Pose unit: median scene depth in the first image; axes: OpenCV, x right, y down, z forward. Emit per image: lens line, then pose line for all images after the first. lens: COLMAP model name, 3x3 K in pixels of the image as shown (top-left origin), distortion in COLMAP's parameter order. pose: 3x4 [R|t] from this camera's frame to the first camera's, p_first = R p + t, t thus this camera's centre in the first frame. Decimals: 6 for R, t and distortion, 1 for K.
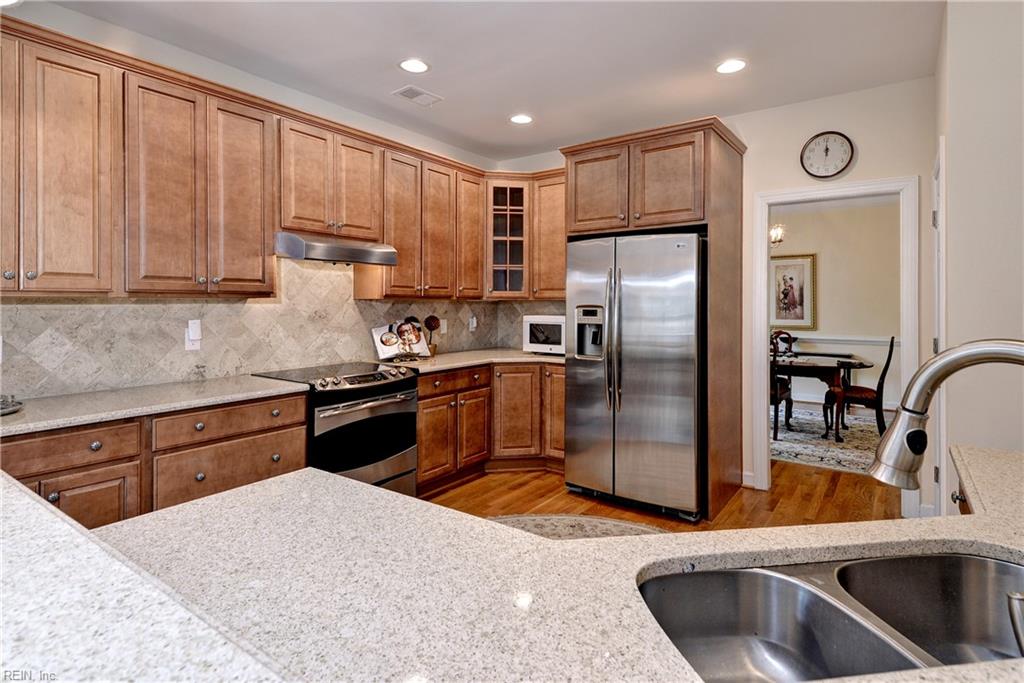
lens RADIAL K [[536.3, 0, 499.2], [0, 536.3, 305.3], [0, 0, 1]] dist [0.035771, -0.001905]
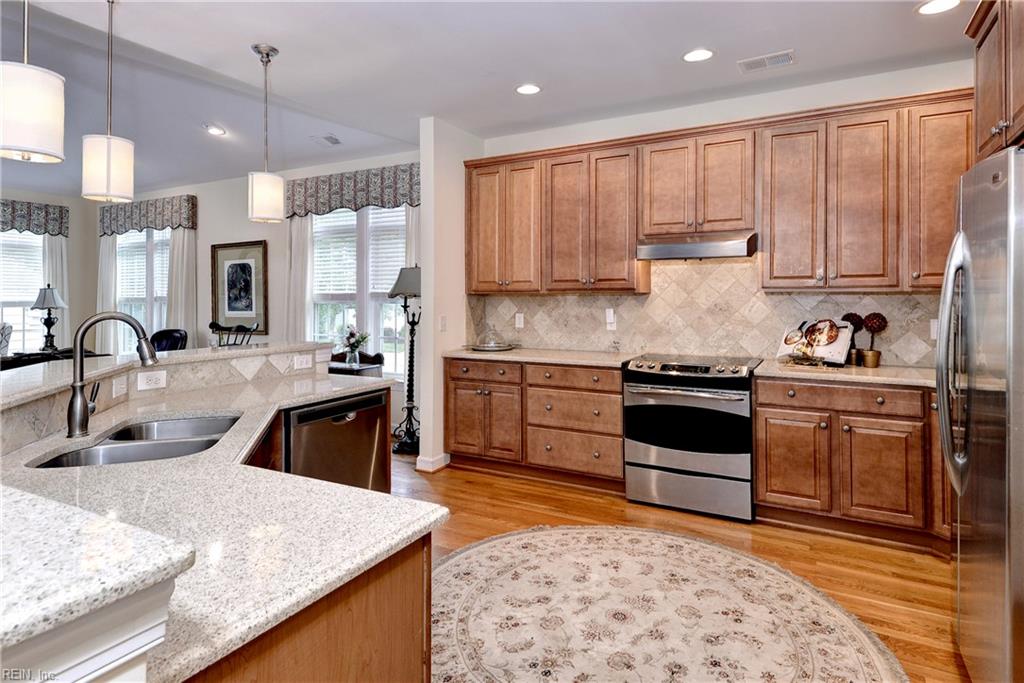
lens RADIAL K [[560.2, 0, 509.6], [0, 560.2, 294.1], [0, 0, 1]] dist [0.025745, -0.007630]
pose [[0.129127, -0.006941, -0.991604, 0.690477], [-0.002785, 0.999969, -0.007362, 0.000207], [0.991624, 0.003712, 0.129103, 0.451168]]
